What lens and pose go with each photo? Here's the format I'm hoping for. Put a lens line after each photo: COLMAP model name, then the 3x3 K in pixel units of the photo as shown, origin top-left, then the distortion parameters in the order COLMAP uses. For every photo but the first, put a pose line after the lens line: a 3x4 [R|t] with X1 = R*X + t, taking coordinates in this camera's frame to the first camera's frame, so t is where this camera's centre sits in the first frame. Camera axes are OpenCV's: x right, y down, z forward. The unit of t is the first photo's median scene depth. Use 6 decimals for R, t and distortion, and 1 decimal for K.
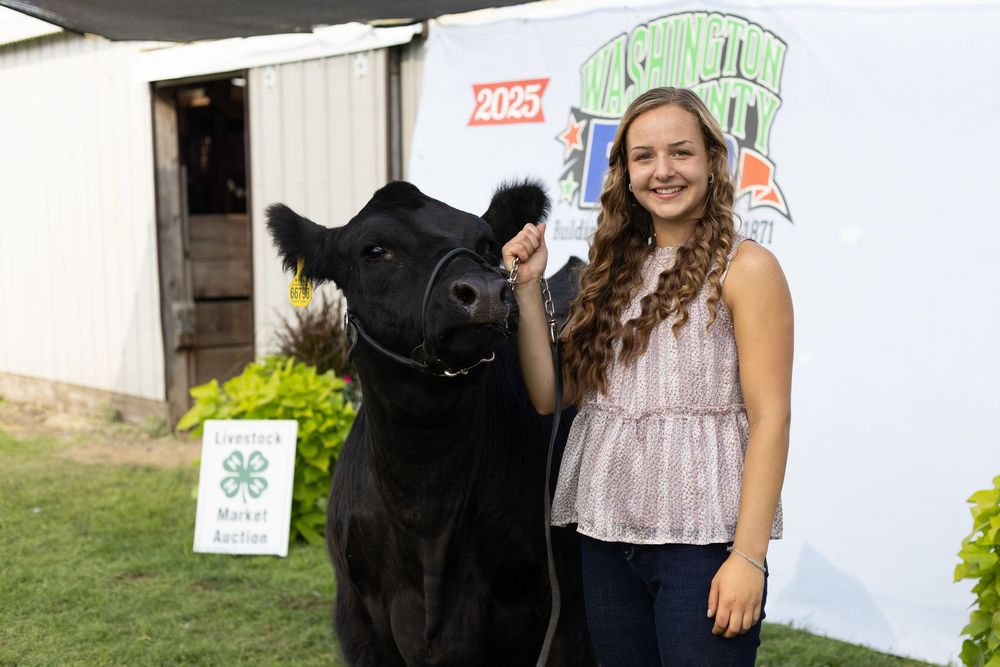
lens RADIAL K [[1558.2, 0, 598.4], [0, 1558.2, 388.7], [0, 0, 1]] dist [-0.053151, 0.002614]
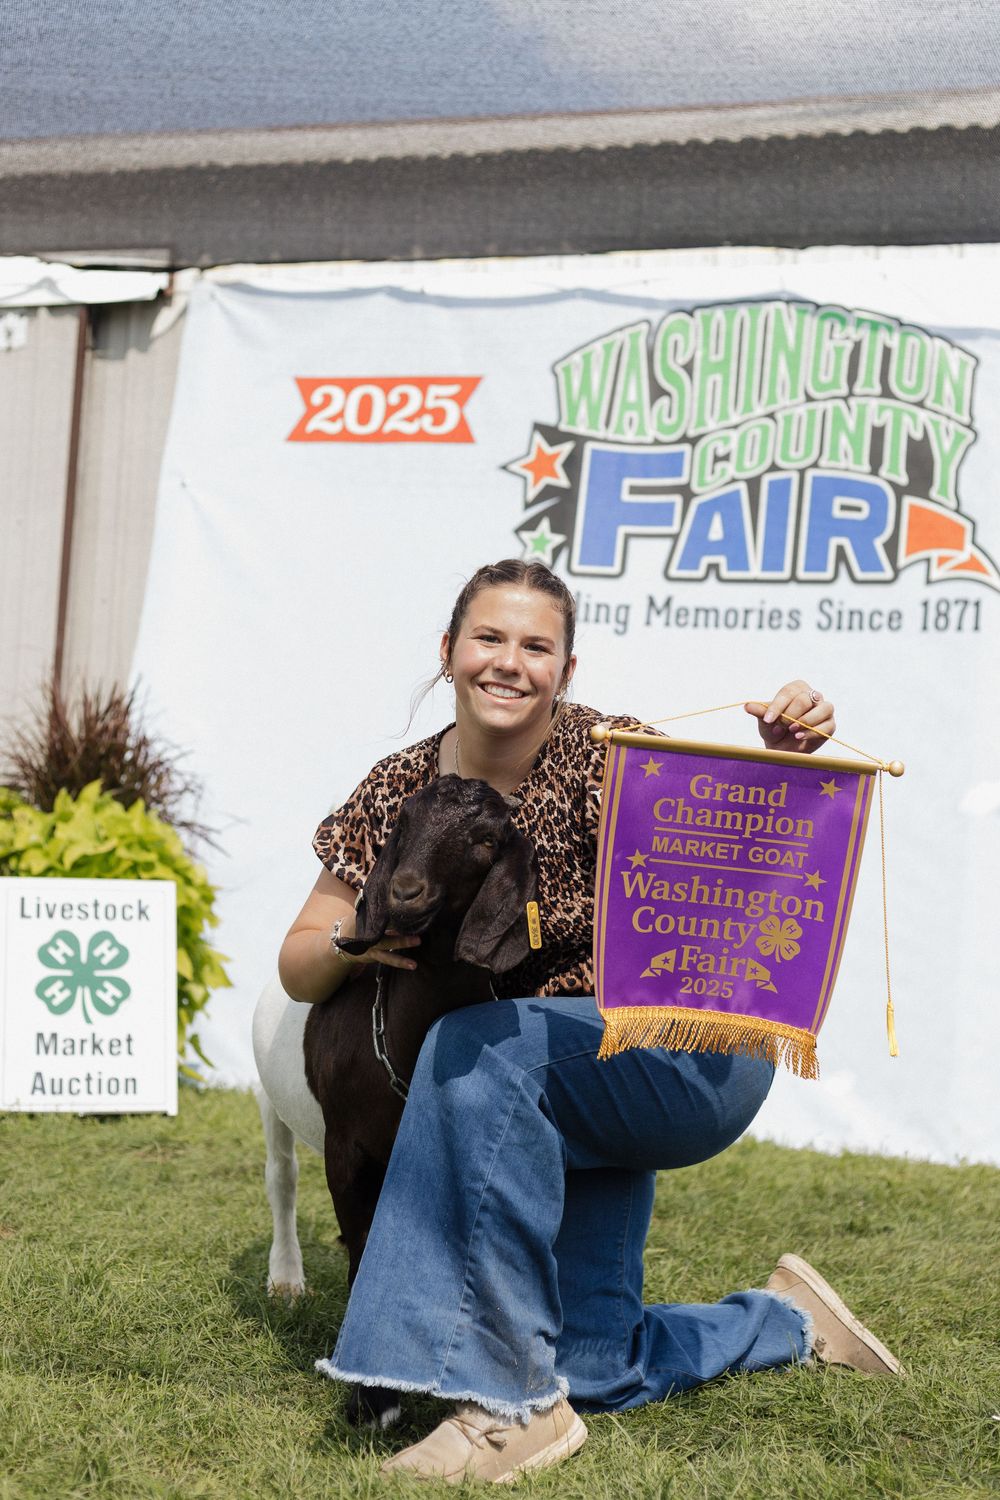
lens RADIAL K [[2331.3, 0, 494.8], [0, 2331.3, 748.6], [0, 0, 1]] dist [-0.031015, 0.002625]
pose [[0.870687, 0.069621, 0.486884, -0.510771], [-0.002925, 0.990646, -0.136424, 0.088840], [-0.491828, 0.117358, 0.862747, 0.191780]]
